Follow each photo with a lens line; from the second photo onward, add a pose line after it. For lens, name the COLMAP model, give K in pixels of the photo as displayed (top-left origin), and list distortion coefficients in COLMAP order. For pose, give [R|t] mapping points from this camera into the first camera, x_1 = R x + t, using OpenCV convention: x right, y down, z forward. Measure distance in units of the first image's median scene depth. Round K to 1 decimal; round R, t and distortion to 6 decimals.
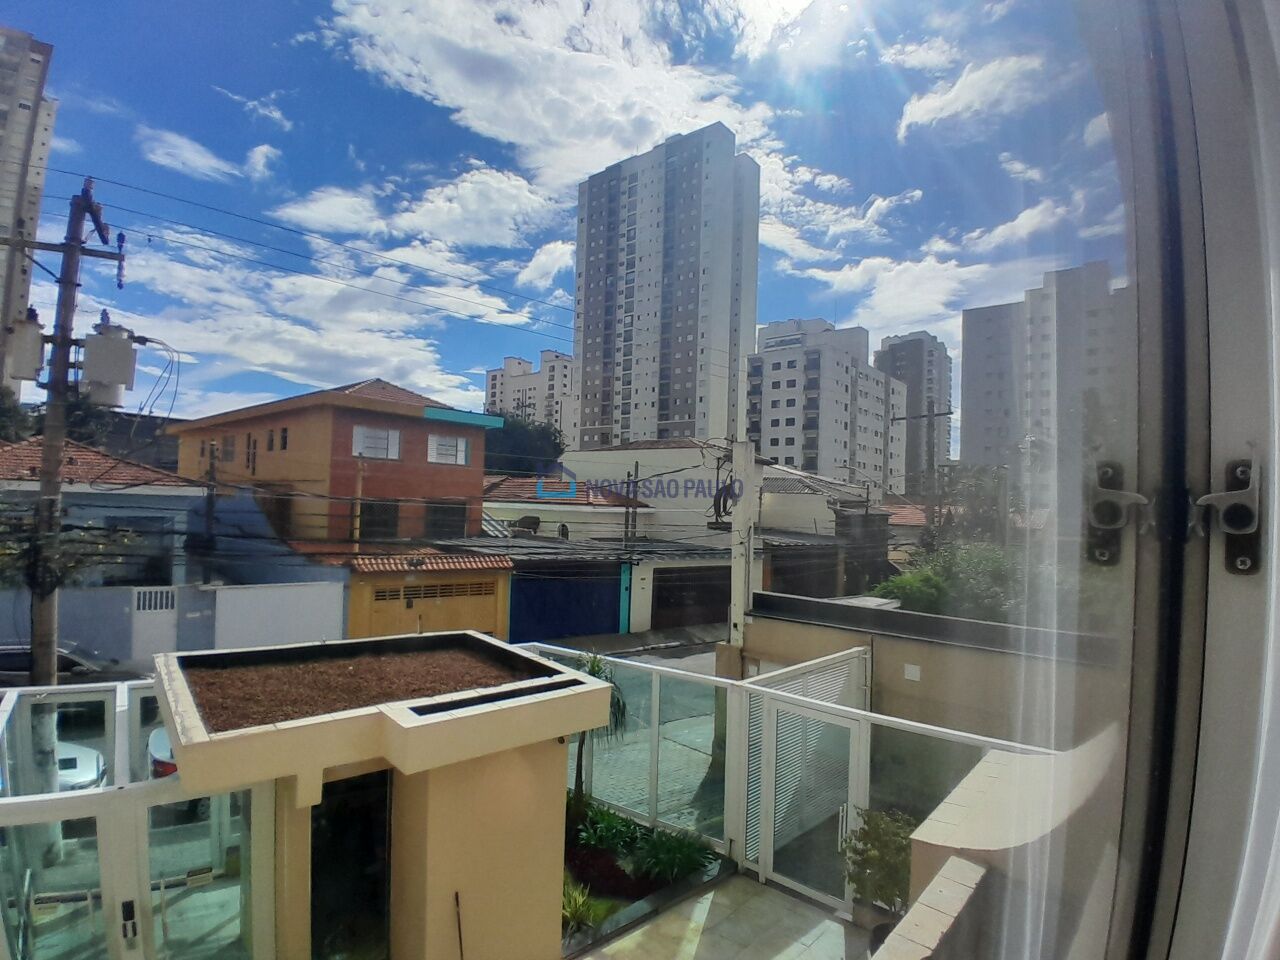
lens RADIAL K [[633.4, 0, 642.6], [0, 633.4, 499.4], [0, 0, 1]] dist [-0.005736, -0.036509]
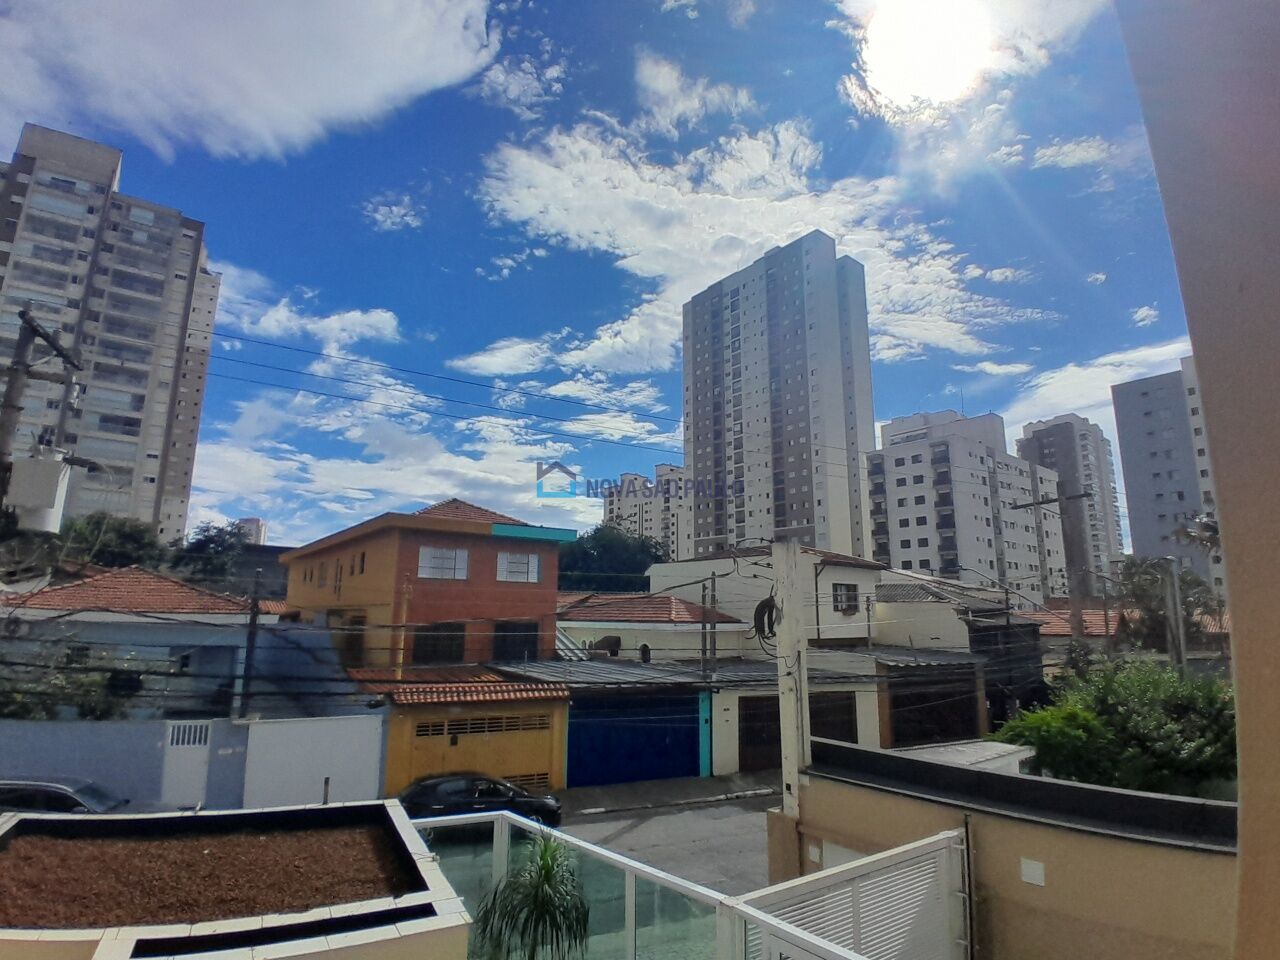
lens RADIAL K [[633.4, 0, 654.1], [0, 633.4, 499.9], [0, 0, 1]] dist [-0.005736, -0.036509]
pose [[0.979143, -0.062147, -0.193434, 0.072298], [0.027365, 0.983734, -0.177537, -0.003200], [0.201321, 0.168541, 0.964917, 0.087359]]
